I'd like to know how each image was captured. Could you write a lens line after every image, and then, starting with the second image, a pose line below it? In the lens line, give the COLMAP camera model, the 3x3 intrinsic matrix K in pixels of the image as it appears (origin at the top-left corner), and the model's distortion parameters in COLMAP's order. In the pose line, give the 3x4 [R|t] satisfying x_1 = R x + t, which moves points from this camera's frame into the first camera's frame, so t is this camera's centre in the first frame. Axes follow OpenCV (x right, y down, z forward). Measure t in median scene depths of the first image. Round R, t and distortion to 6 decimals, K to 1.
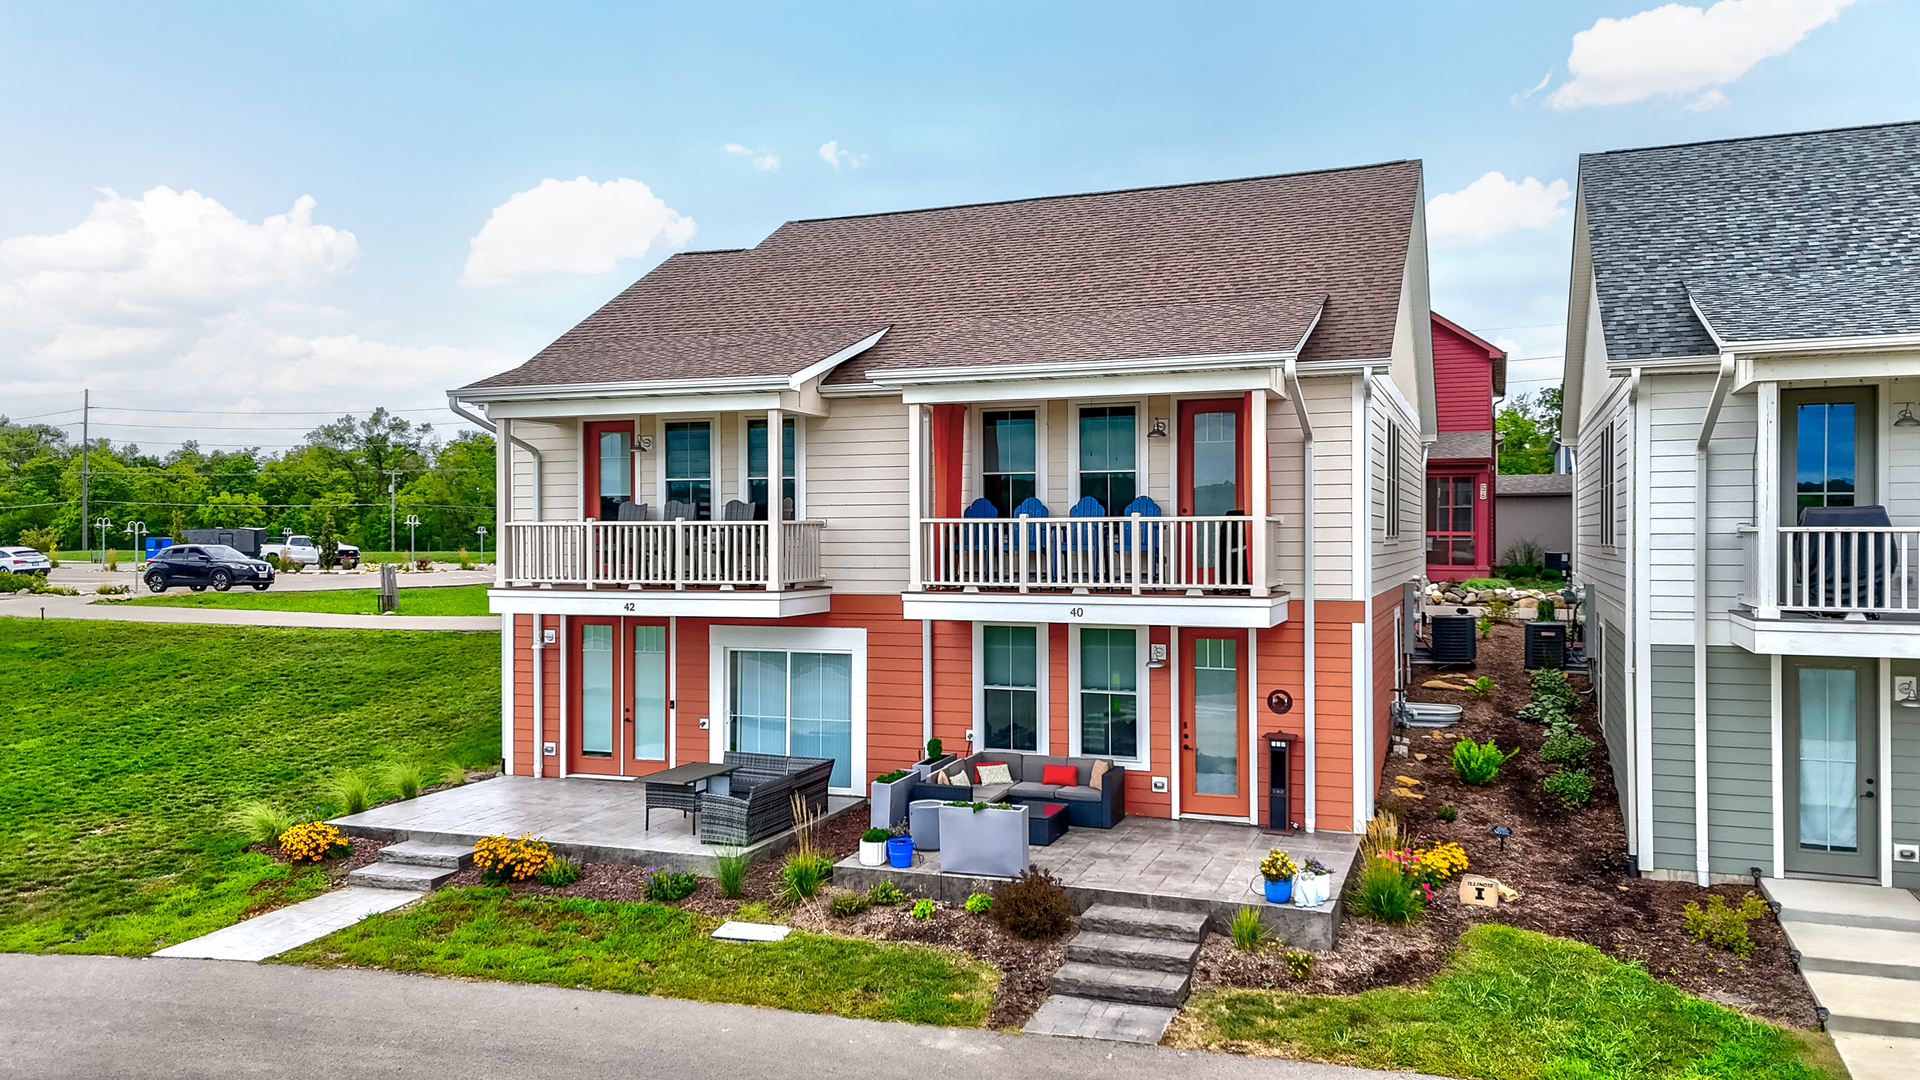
lens RADIAL K [[1417.7, 0, 960.0], [0, 1417.7, 540.0], [0, 0, 1]] dist [0.060004, -0.004719]
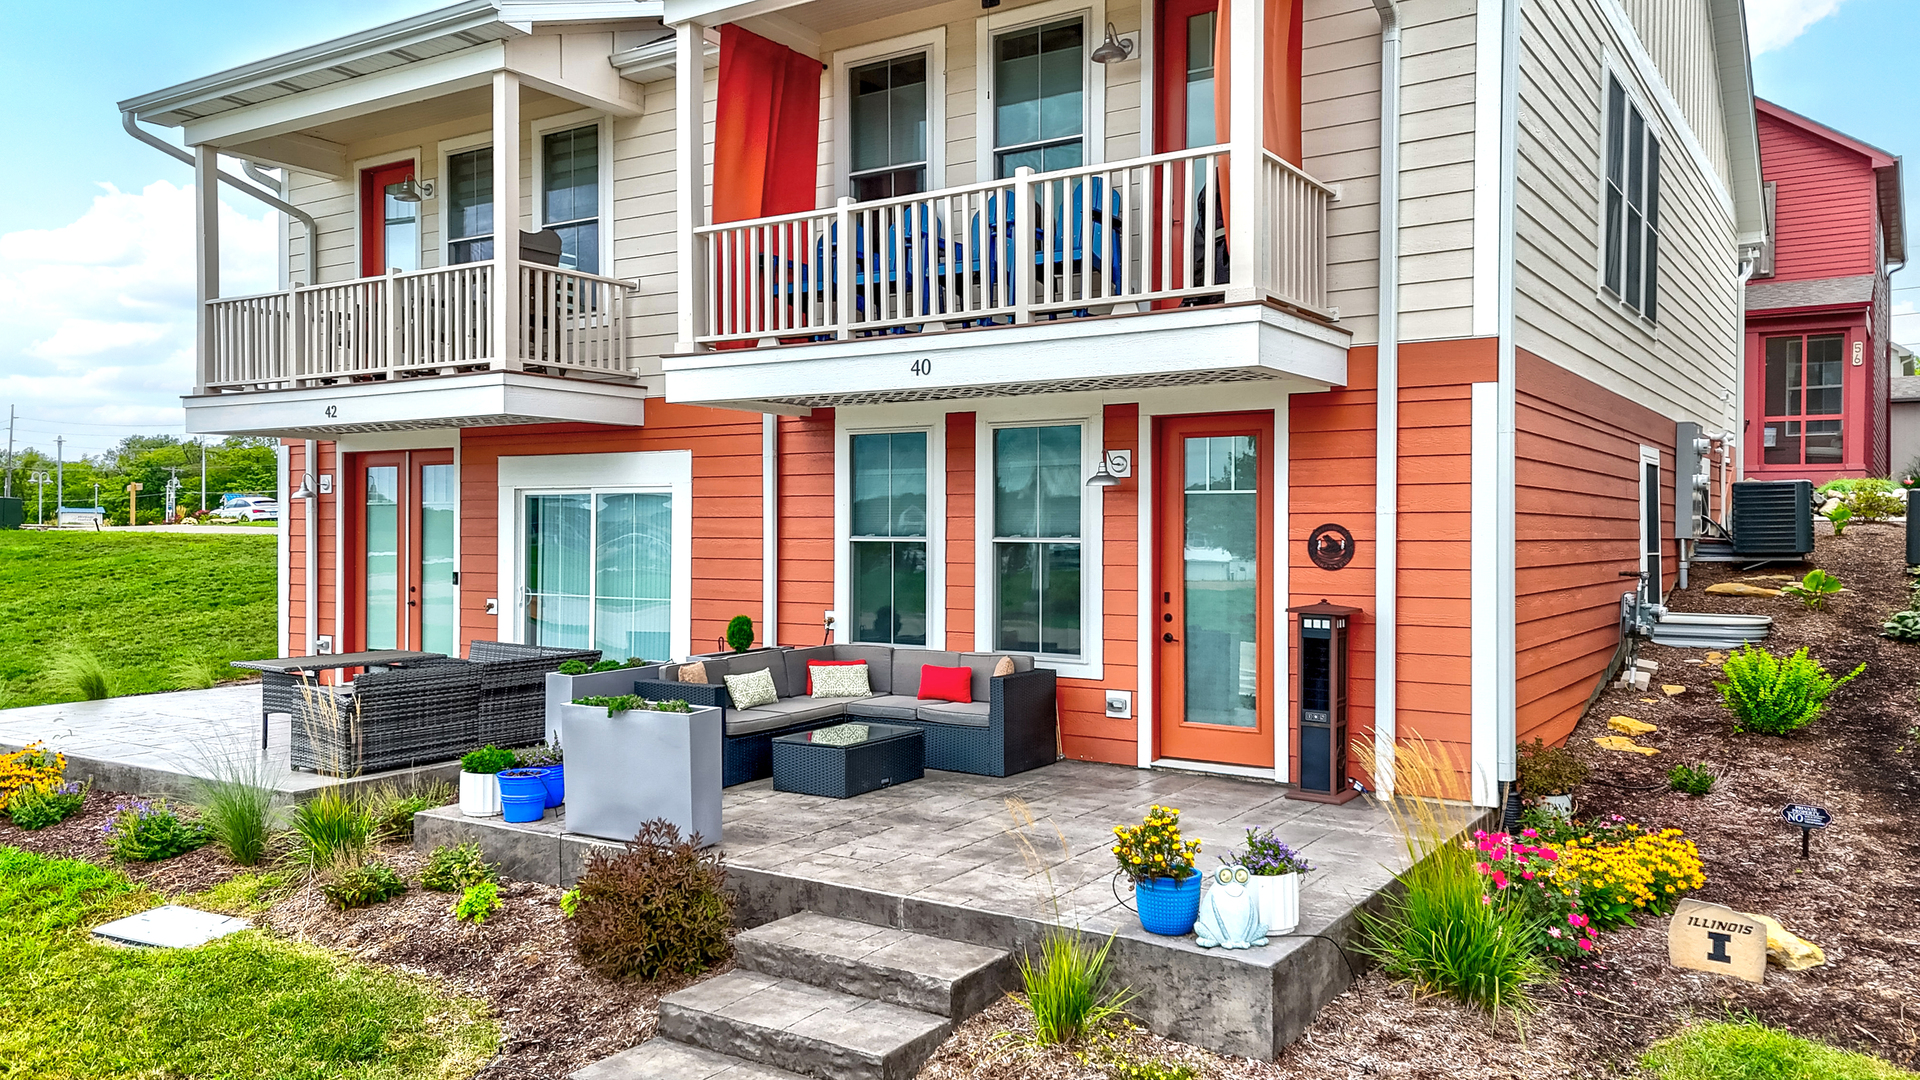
lens RADIAL K [[1417.7, 0, 960.0], [0, 1417.7, 540.0], [0, 0, 1]] dist [0.060004, -0.004719]
pose [[0.974827, 0.006873, -0.222855, 0.207290], [-0.006610, 0.999976, 0.001926, 0.110438], [0.222863, -0.000405, 0.974850, 0.463309]]
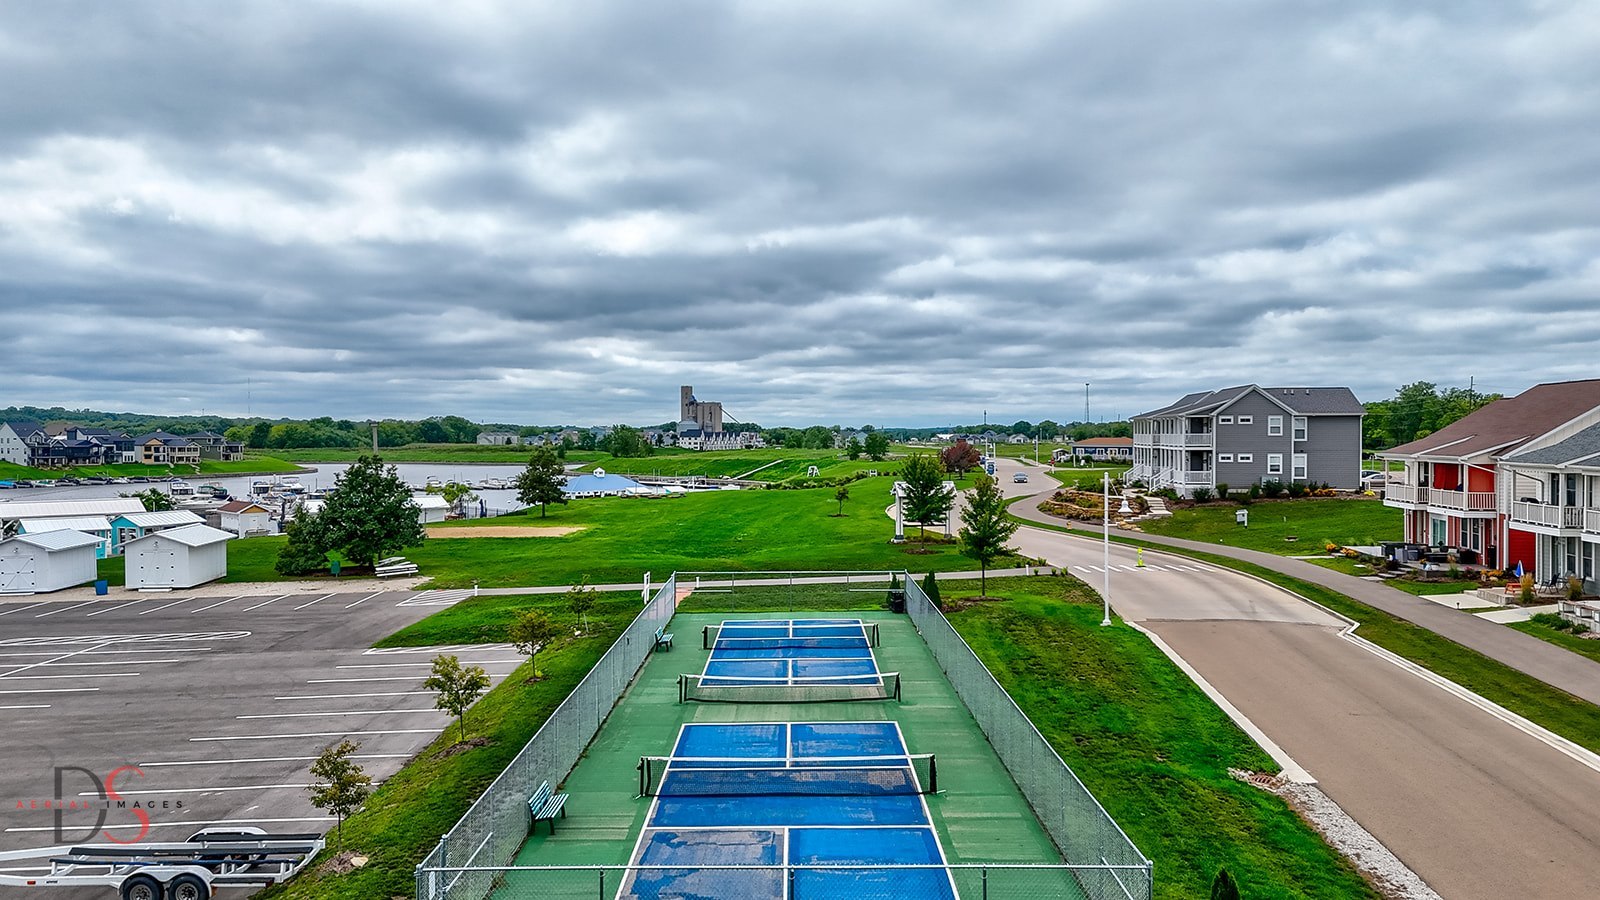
lens RADIAL K [[1181.4, 0, 800.0], [0, 1181.4, 450.0], [0, 0, 1]] dist [0.060004, -0.004719]
pose [[0.255399, 0.019042, -0.966648, 3.129690], [-0.005796, 0.999818, 0.018164, -0.200403], [0.966818, 0.000963, 0.255463, -1.898211]]
